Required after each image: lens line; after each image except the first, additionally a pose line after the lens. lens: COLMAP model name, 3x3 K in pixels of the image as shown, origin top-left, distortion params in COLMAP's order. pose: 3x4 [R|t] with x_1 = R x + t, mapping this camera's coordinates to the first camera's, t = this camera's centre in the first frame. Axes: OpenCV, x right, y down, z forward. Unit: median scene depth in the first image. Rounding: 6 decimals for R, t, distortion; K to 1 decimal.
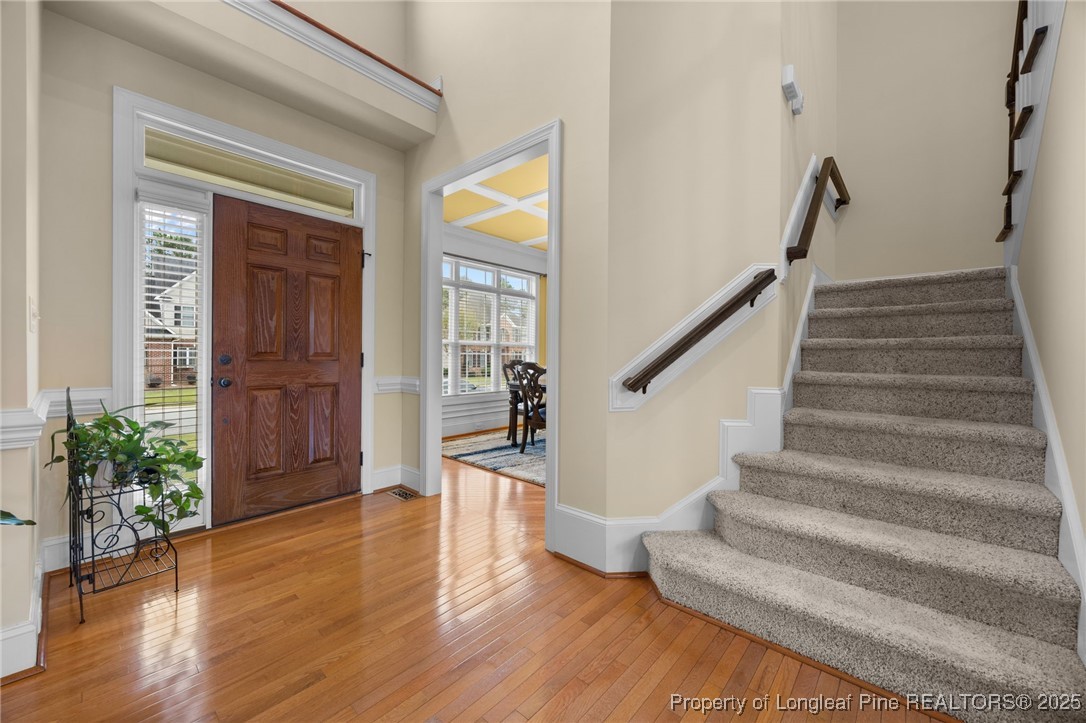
lens RADIAL K [[416.8, 0, 546.9], [0, 416.8, 359.5], [0, 0, 1]] dist [-0.003307, -0.000249]
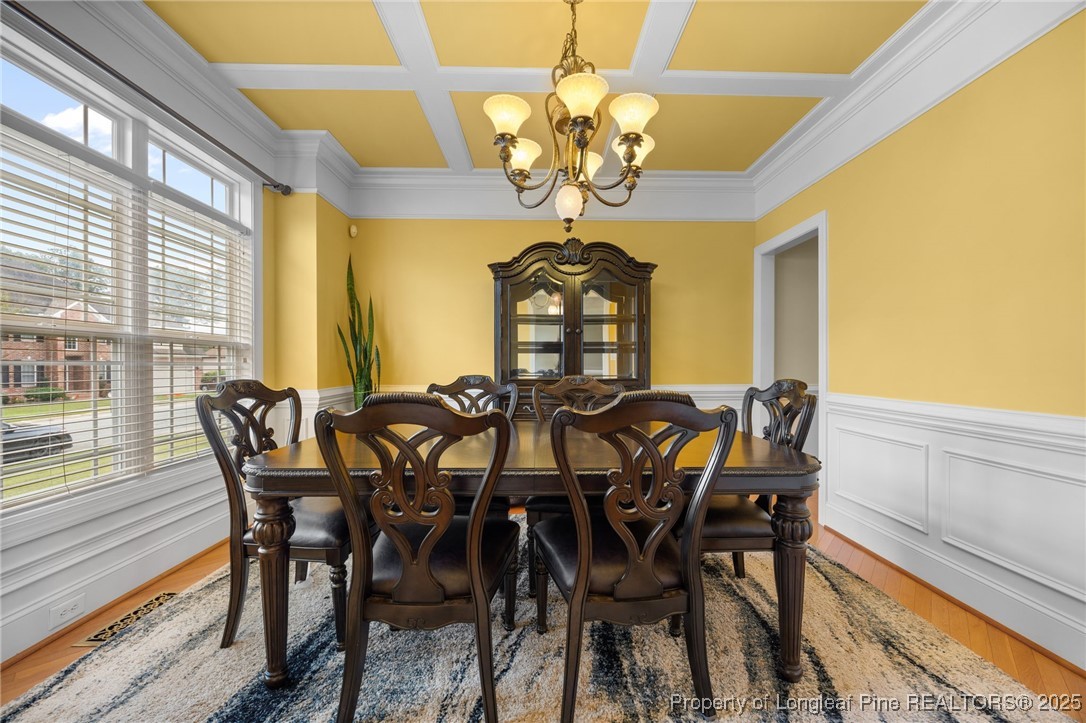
lens RADIAL K [[416.8, 0, 546.9], [0, 416.8, 359.5], [0, 0, 1]] dist [-0.003307, -0.000249]
pose [[0.734939, -0.010766, 0.678048, -0.098423], [0.020436, 0.999771, -0.006276, -0.007404], [-0.677826, 0.018469, 0.734991, 0.495981]]
